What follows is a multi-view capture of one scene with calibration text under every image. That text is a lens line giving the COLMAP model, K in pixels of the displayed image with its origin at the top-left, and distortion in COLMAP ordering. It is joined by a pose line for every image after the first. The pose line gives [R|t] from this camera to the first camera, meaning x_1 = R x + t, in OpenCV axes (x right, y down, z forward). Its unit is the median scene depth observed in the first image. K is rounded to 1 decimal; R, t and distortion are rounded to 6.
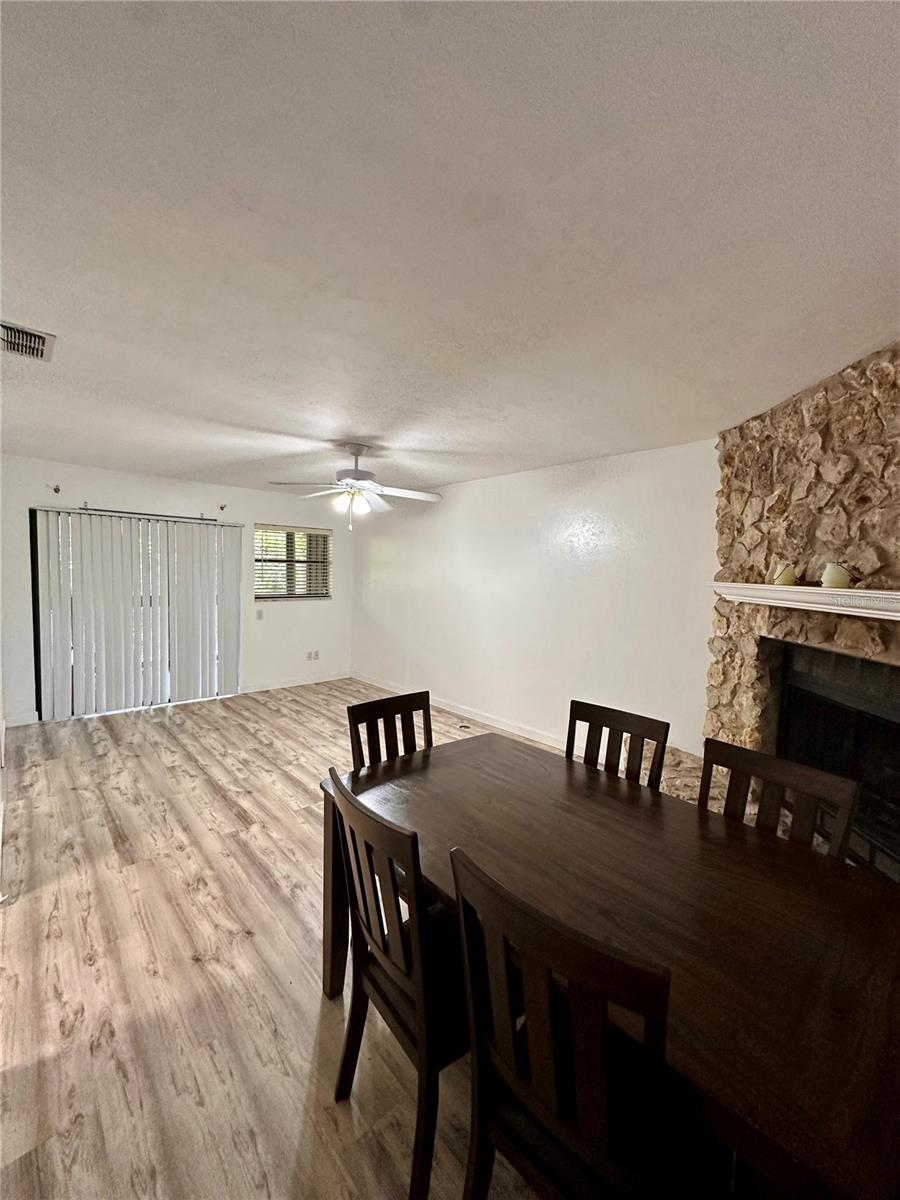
lens RADIAL K [[479.9, 0, 452.2], [0, 479.9, 602.4], [0, 0, 1]] dist [-0.000844, 0.000017]
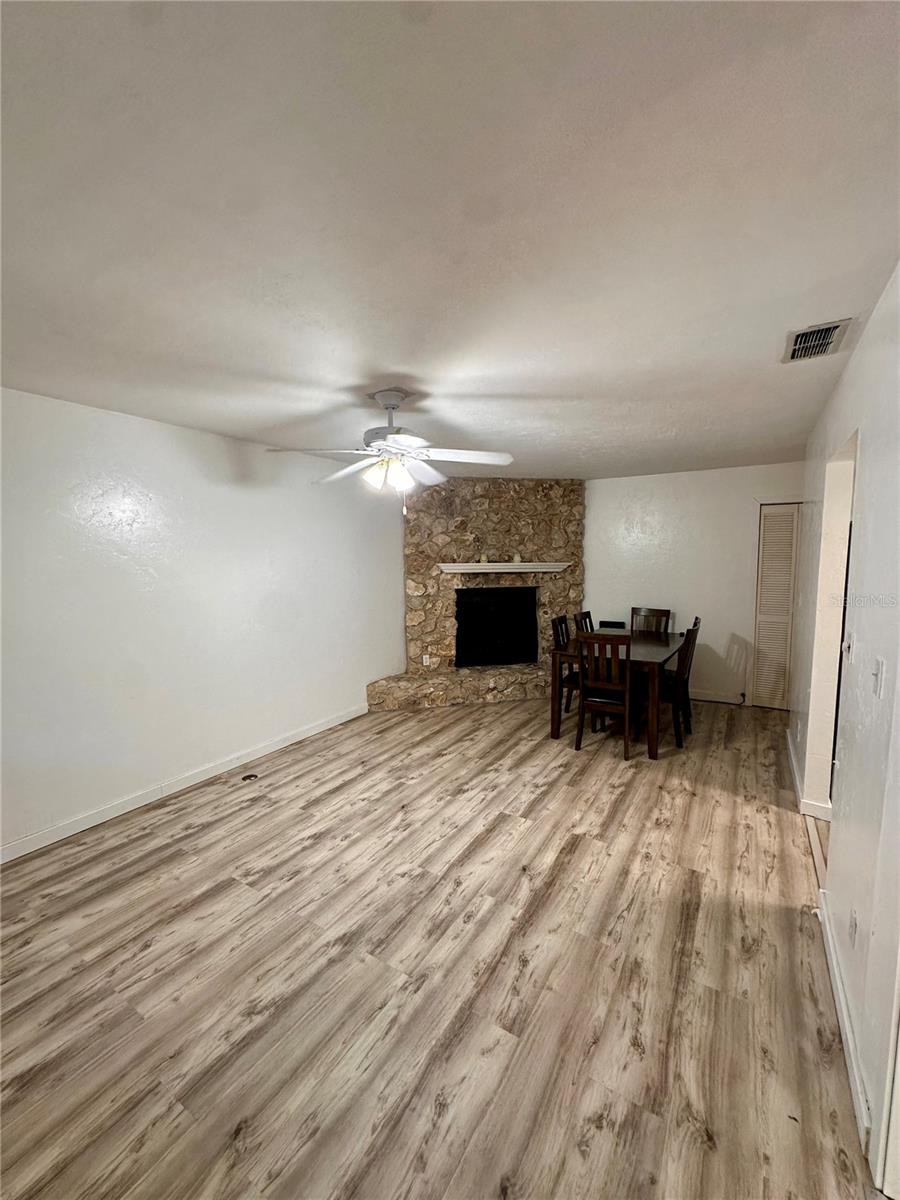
lens RADIAL K [[479.9, 0, 452.7], [0, 479.9, 601.9], [0, 0, 1]] dist [-0.000844, 0.000017]
pose [[-0.273852, -0.112633, 0.955154, -1.296363], [0.063065, 0.988879, 0.134691, -0.149661], [-0.959702, 0.097122, -0.263703, 1.547536]]
